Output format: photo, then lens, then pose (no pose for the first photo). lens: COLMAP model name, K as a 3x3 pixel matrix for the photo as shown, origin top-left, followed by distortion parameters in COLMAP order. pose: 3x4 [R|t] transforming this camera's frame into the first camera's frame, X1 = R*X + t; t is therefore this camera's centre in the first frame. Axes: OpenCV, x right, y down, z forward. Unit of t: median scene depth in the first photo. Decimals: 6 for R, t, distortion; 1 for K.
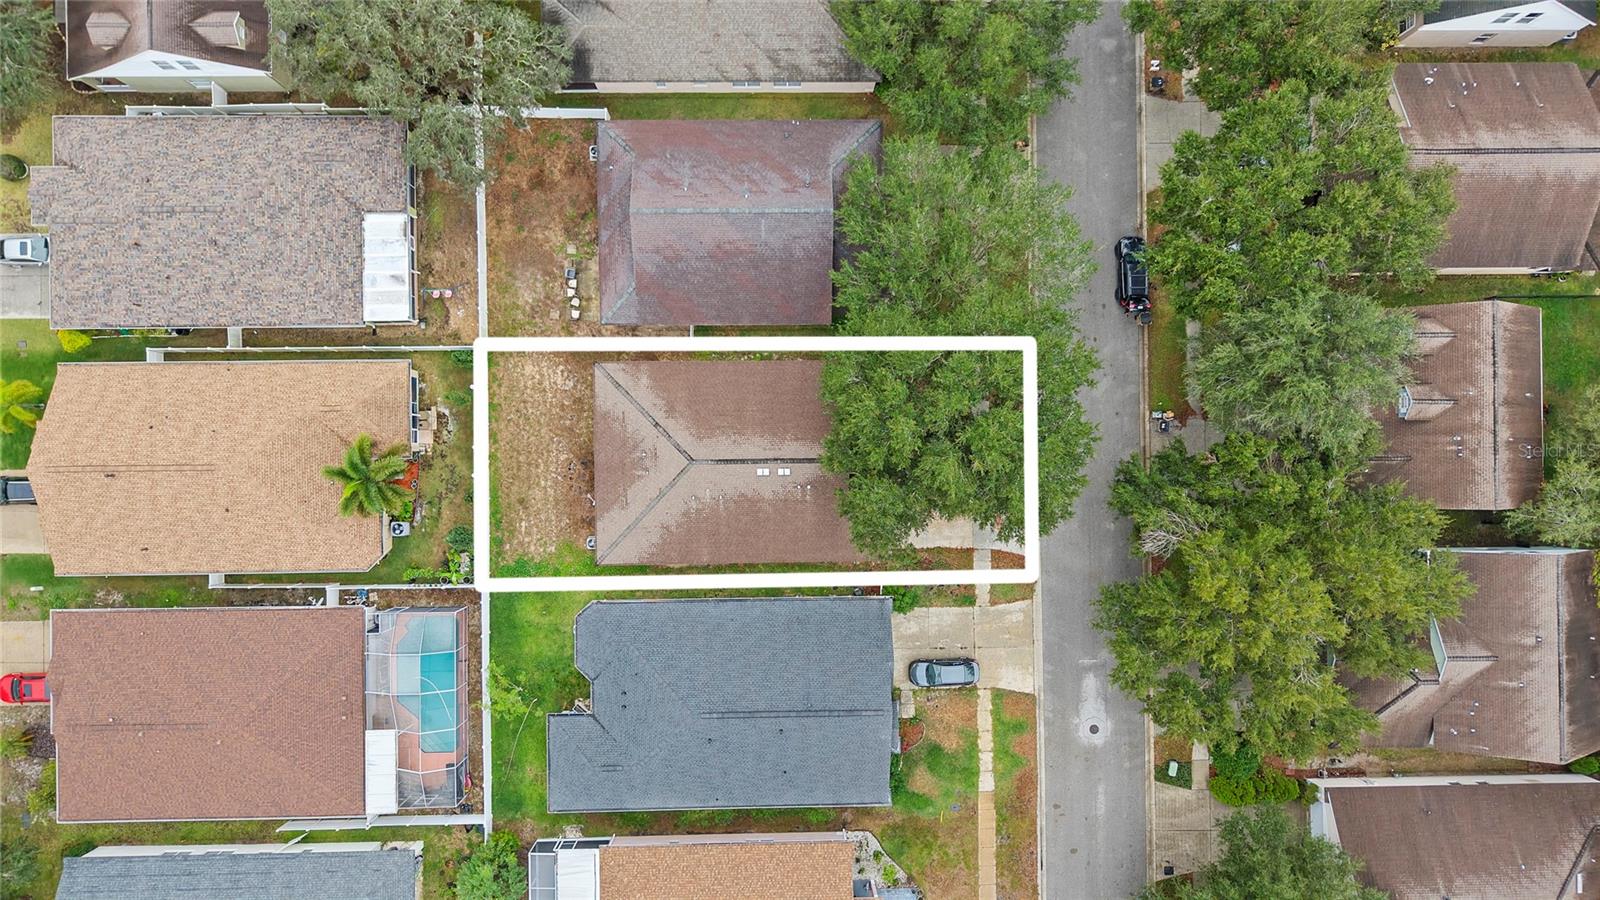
lens RADIAL K [[1087.4, 0, 800.0], [0, 1087.4, 450.0], [0, 0, 1]] dist [-0.007539, -0.000587]
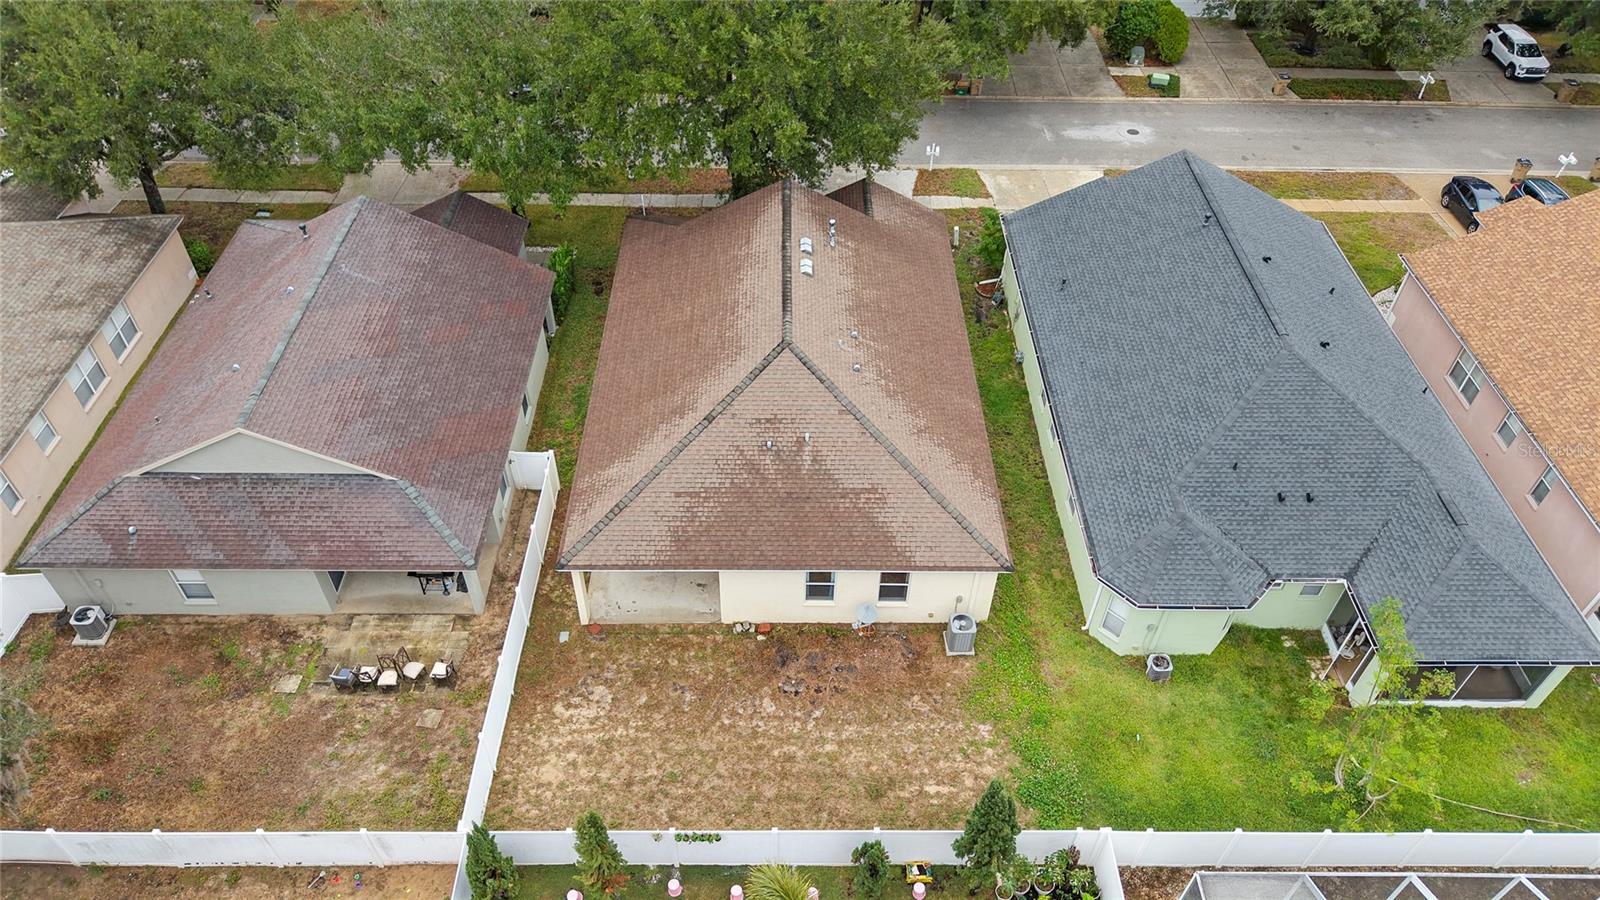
lens RADIAL K [[1087.4, 0, 800.0], [0, 1087.4, 450.0], [0, 0, 1]] dist [-0.007539, -0.000587]
pose [[0.004141, -0.711166, 0.703012, -0.448096], [0.999455, 0.025969, 0.020383, 0.007567], [-0.032752, 0.702544, 0.710886, 0.621672]]
